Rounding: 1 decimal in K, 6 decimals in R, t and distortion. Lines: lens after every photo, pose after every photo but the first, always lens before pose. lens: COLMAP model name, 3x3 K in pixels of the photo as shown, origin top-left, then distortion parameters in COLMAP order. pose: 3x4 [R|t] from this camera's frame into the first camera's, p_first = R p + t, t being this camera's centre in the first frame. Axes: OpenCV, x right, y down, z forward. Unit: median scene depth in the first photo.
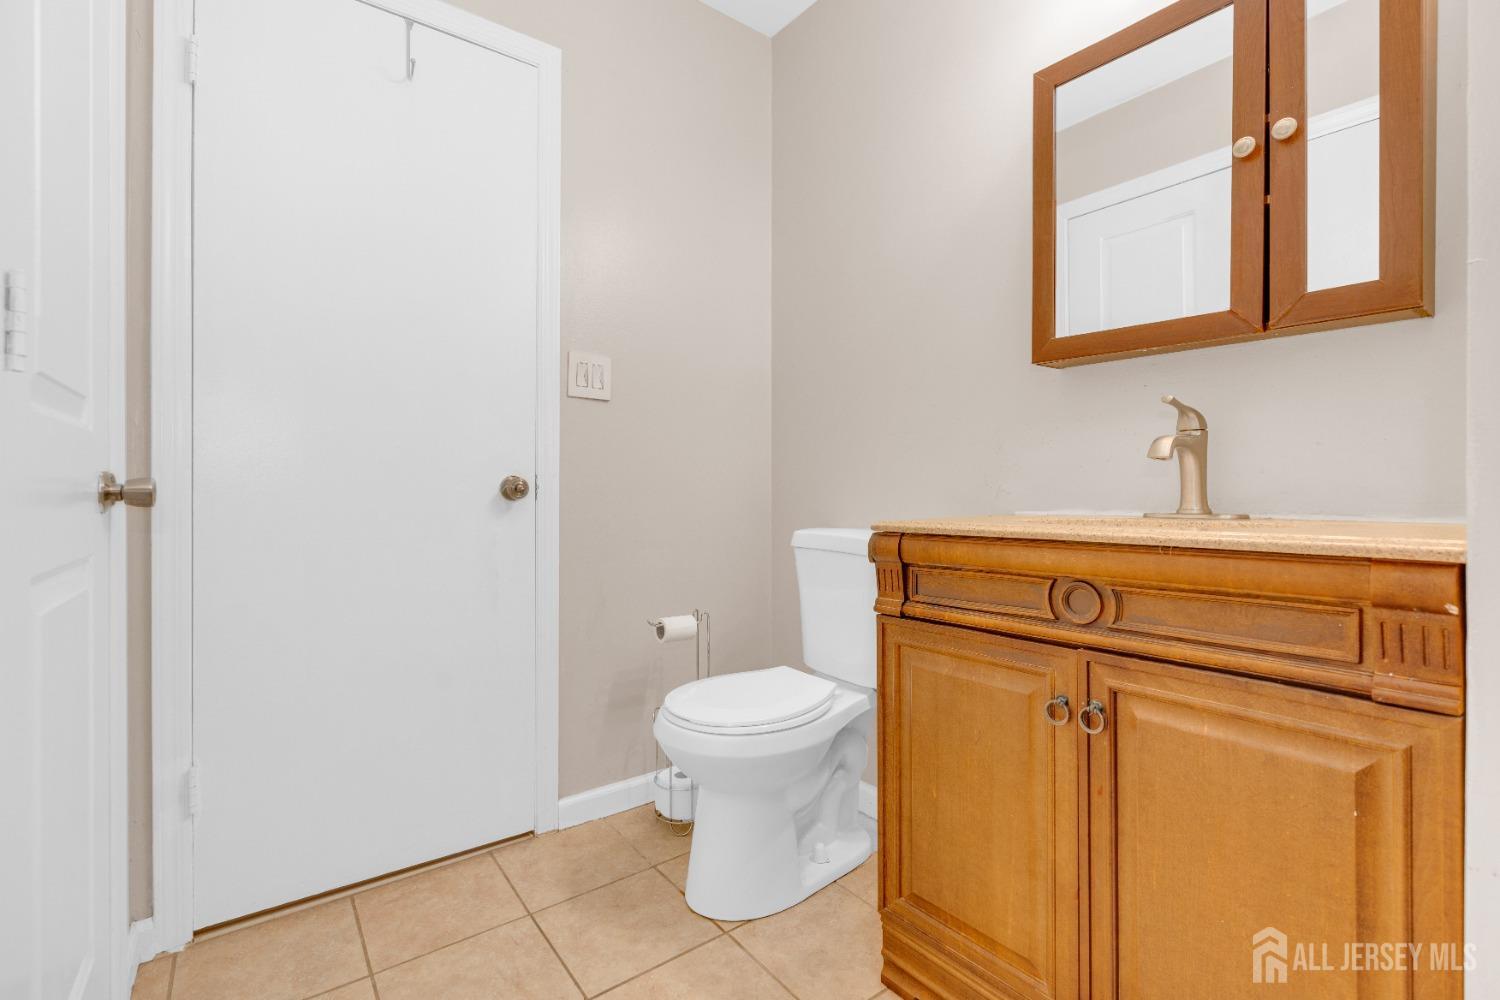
lens RADIAL K [[688.5, 0, 754.6], [0, 688.5, 496.8], [0, 0, 1]] dist [-0.005667, 0.001179]
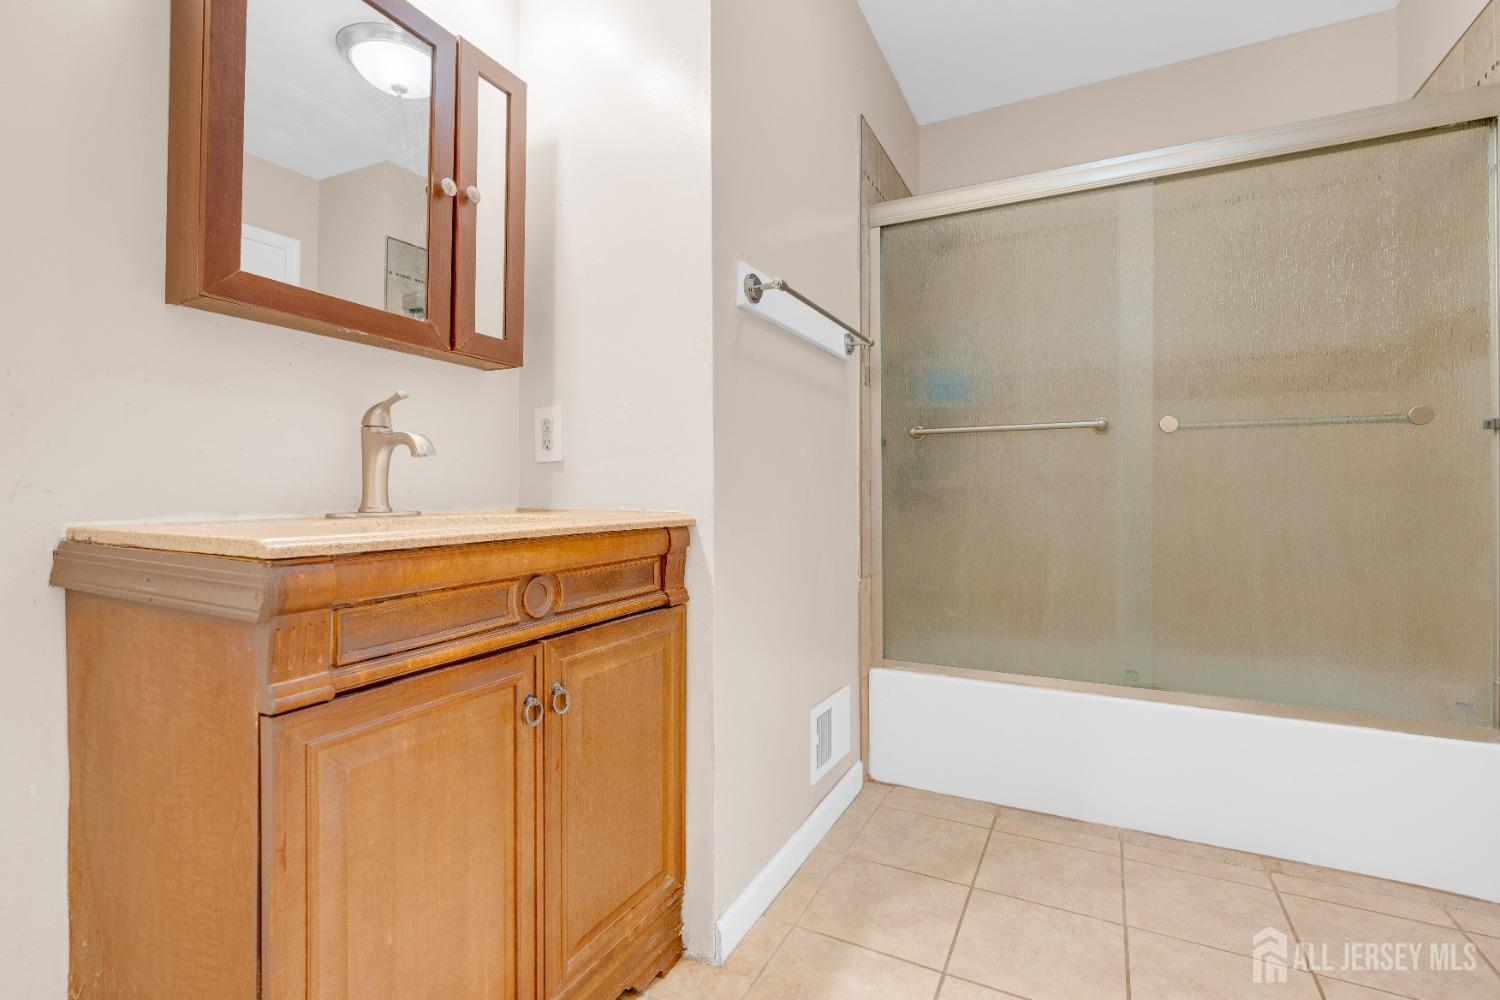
lens RADIAL K [[688.5, 0, 751.9], [0, 688.5, 491.6], [0, 0, 1]] dist [-0.005667, 0.001179]
pose [[-0.447713, 0.004902, 0.894164, -0.505640], [0.003113, 0.999987, -0.003924, 0.000931], [-0.894172, 0.001027, -0.447723, 1.004462]]
